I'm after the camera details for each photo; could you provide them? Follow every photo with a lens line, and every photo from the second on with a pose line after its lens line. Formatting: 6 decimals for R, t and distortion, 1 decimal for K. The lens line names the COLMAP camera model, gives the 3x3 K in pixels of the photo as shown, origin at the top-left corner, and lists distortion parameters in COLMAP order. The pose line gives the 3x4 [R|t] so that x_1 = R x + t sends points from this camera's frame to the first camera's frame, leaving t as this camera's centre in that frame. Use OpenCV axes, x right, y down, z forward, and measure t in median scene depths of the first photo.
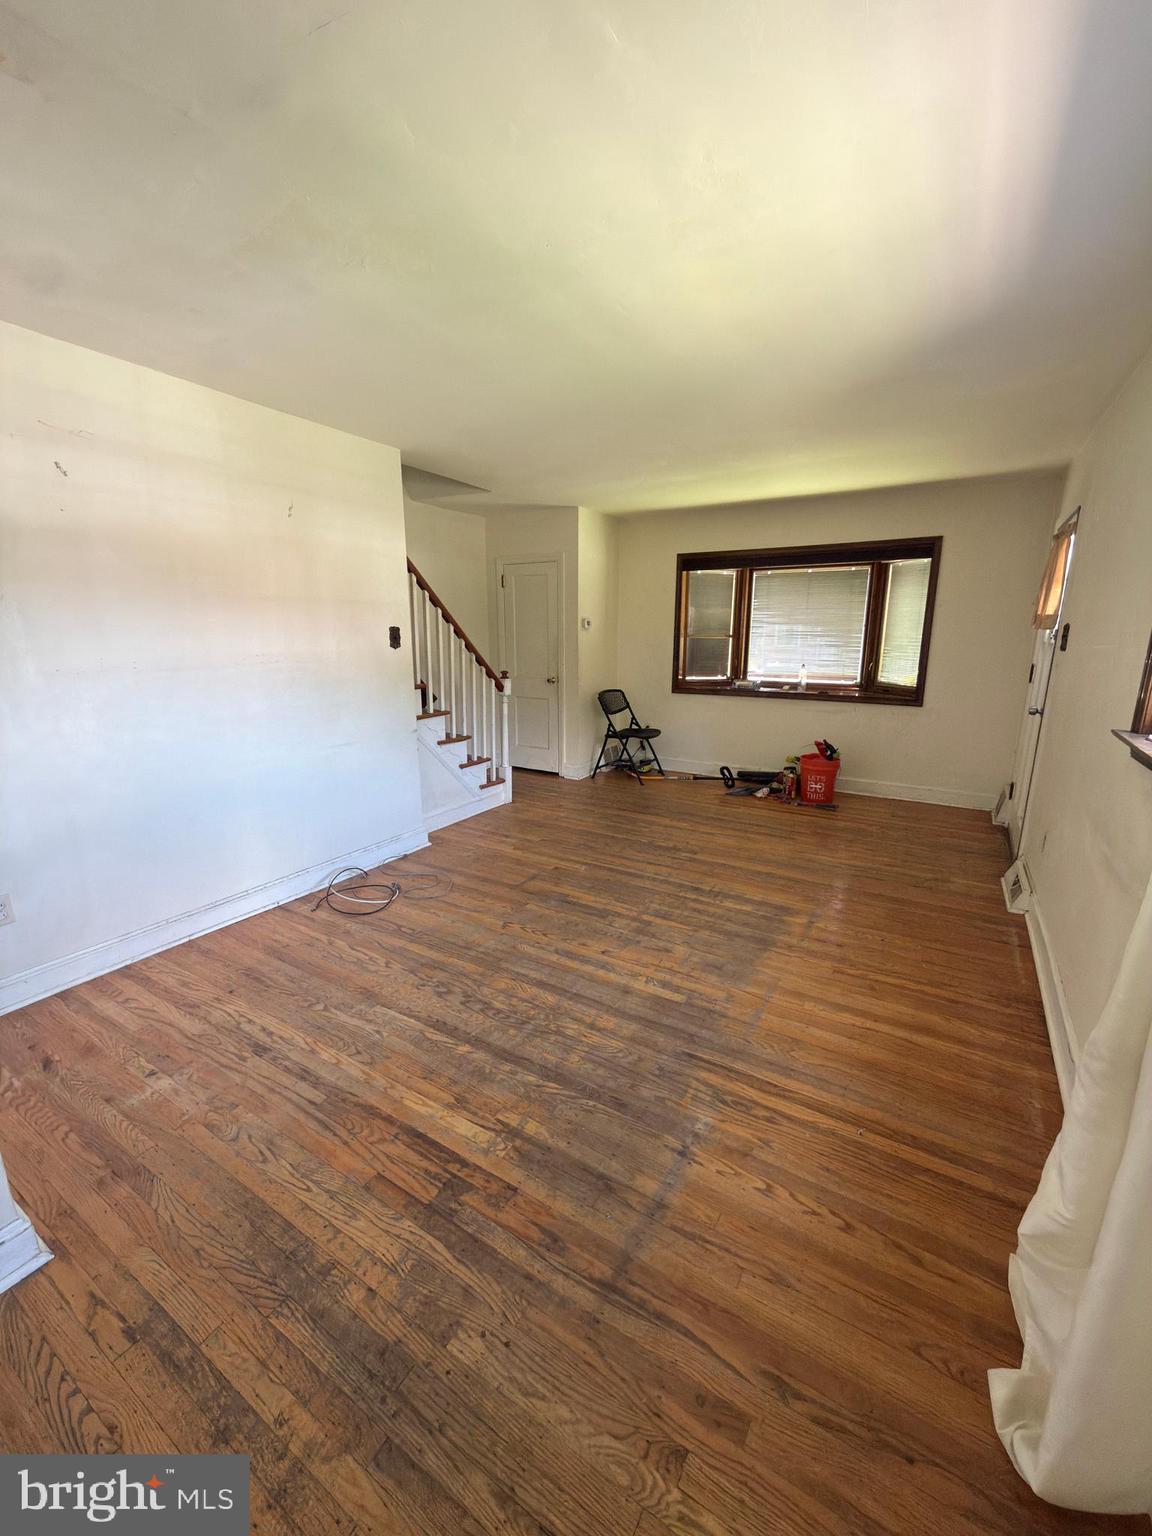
lens RADIAL K [[613.8, 0, 582.5], [0, 613.8, 770.1], [0, 0, 1]] dist [-0.001586, 0.000088]
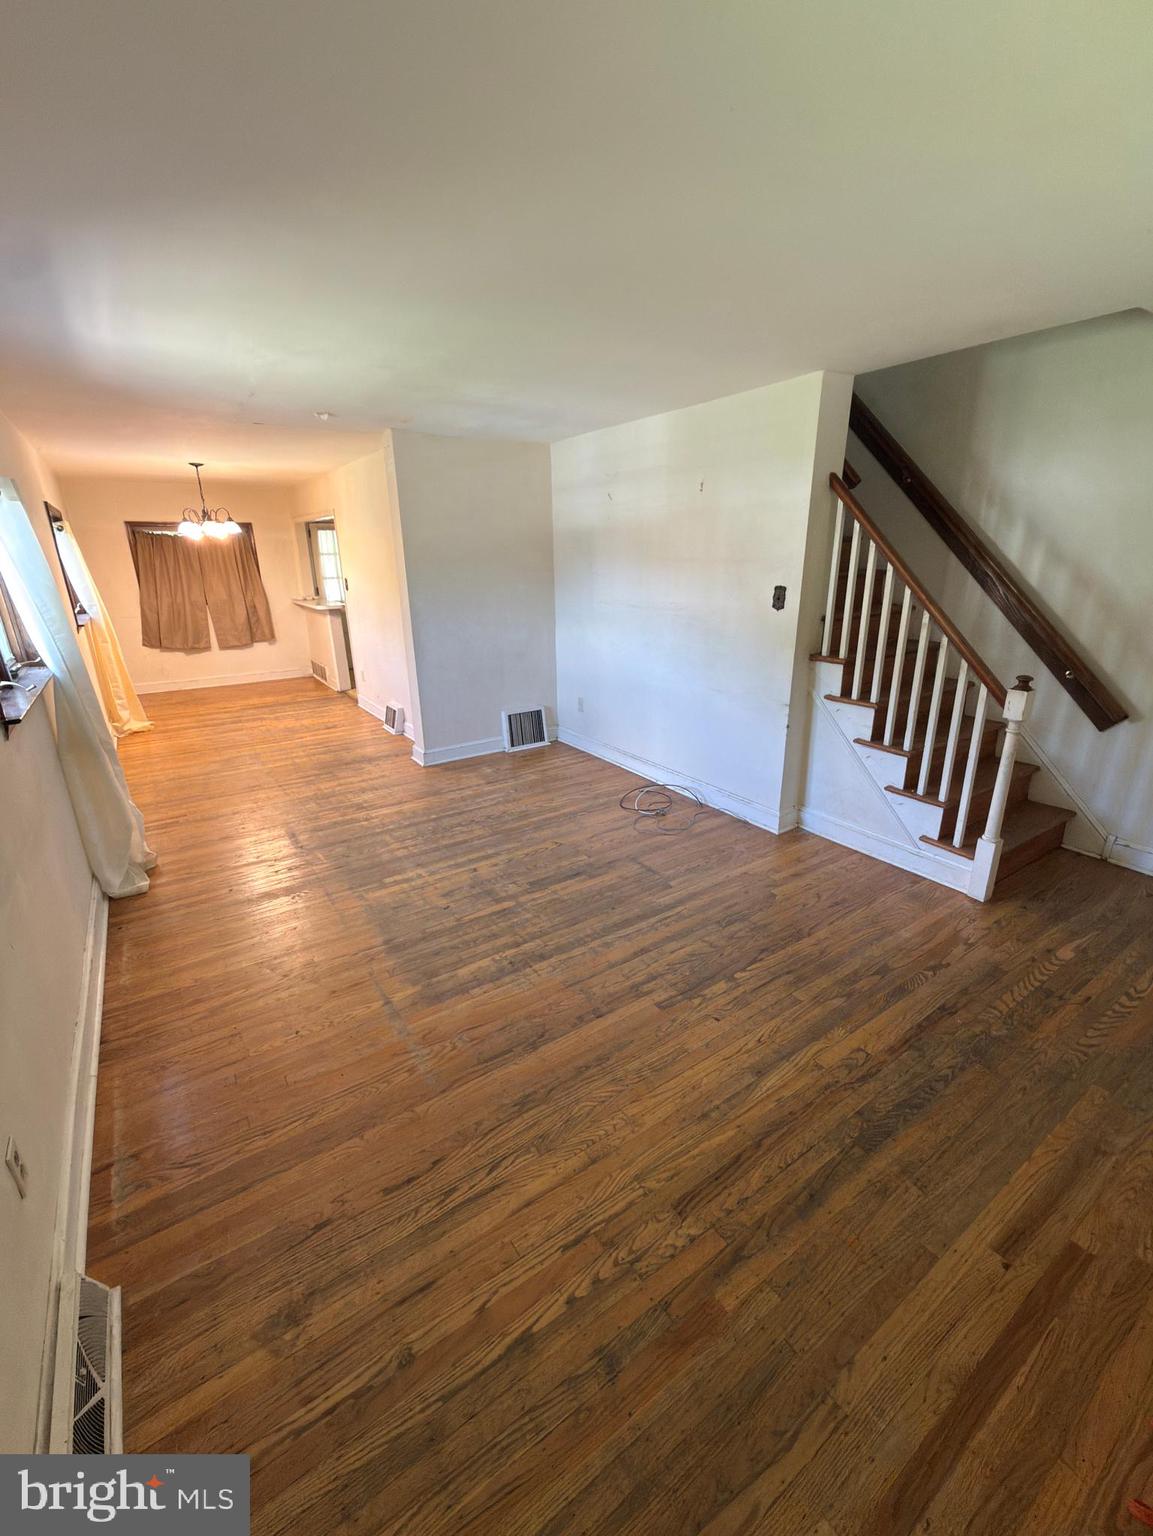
lens RADIAL K [[635.9, 0, 580.1], [0, 635.9, 771.0], [0, 0, 1]] dist [0.001909, 0.000071]
pose [[-0.421274, 0.298699, -0.856334, 0.801470], [-0.189720, 0.894293, 0.405272, -0.352521], [0.886868, 0.333194, -0.320073, 1.267508]]
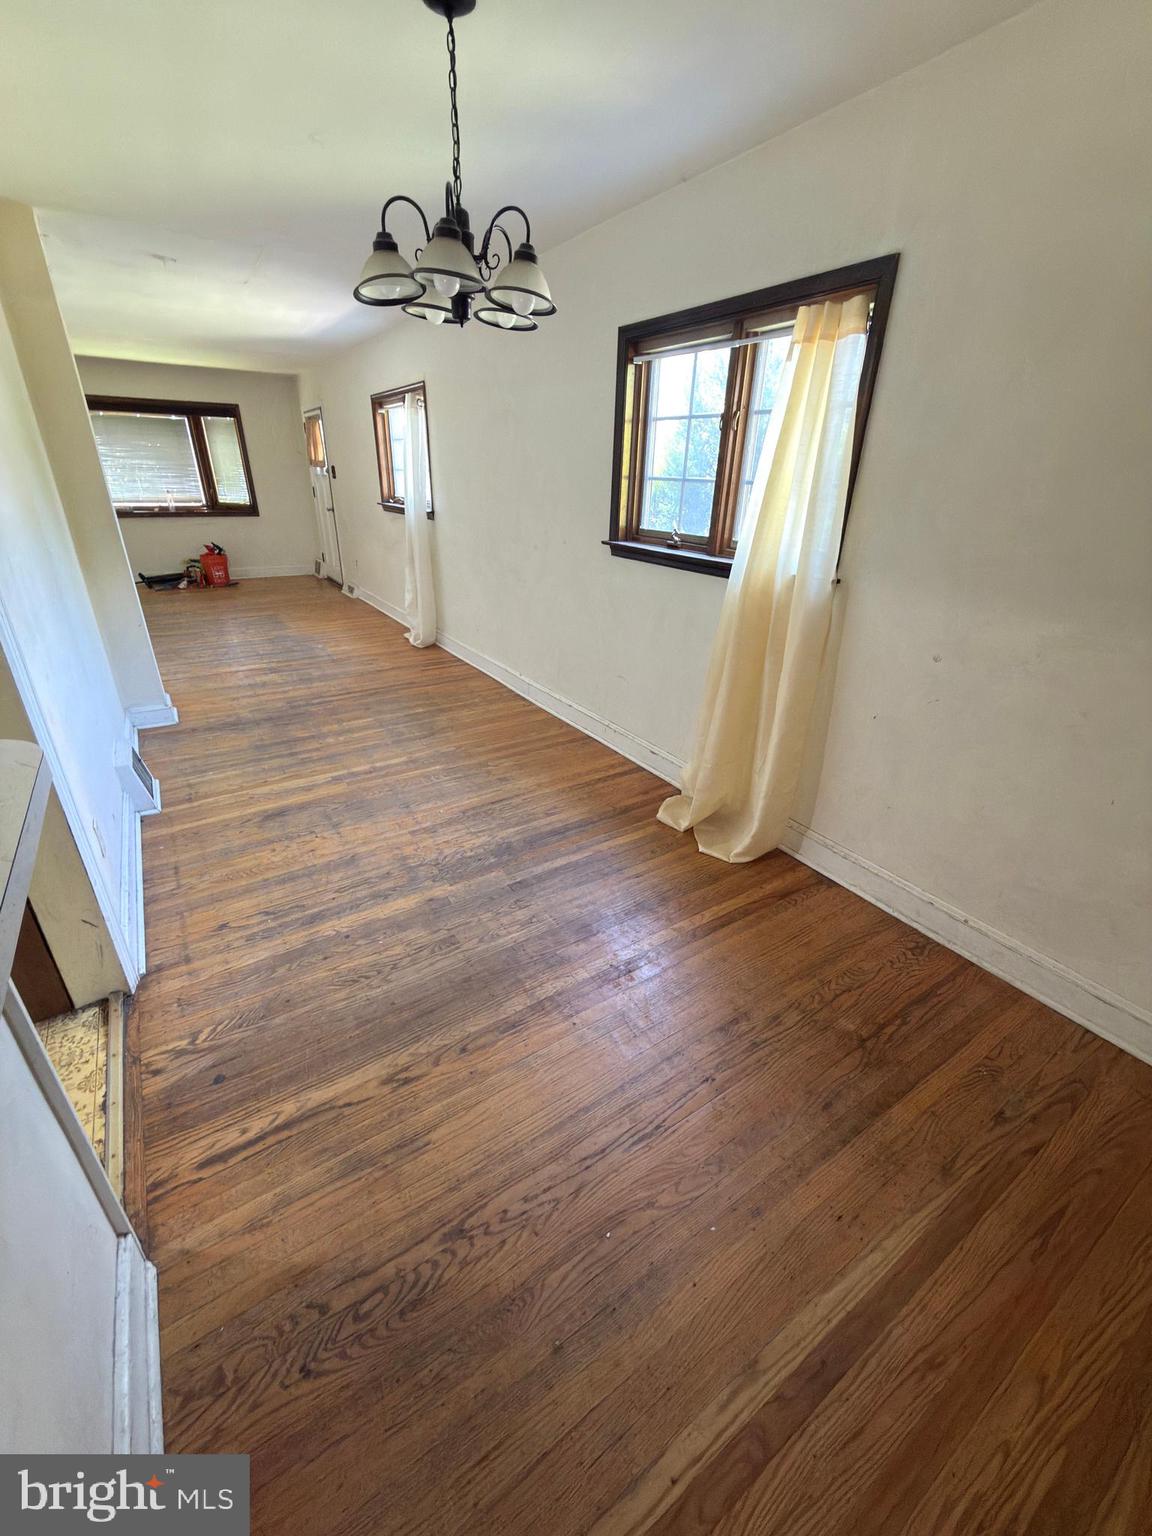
lens RADIAL K [[613.8, 0, 579.1], [0, 613.8, 767.8], [0, 0, 1]] dist [-0.001586, 0.000088]
pose [[0.432854, -0.387966, 0.813708, -1.052642], [0.184842, 0.921670, 0.341114, 0.181301], [-0.882310, 0.002755, 0.470660, -0.835444]]
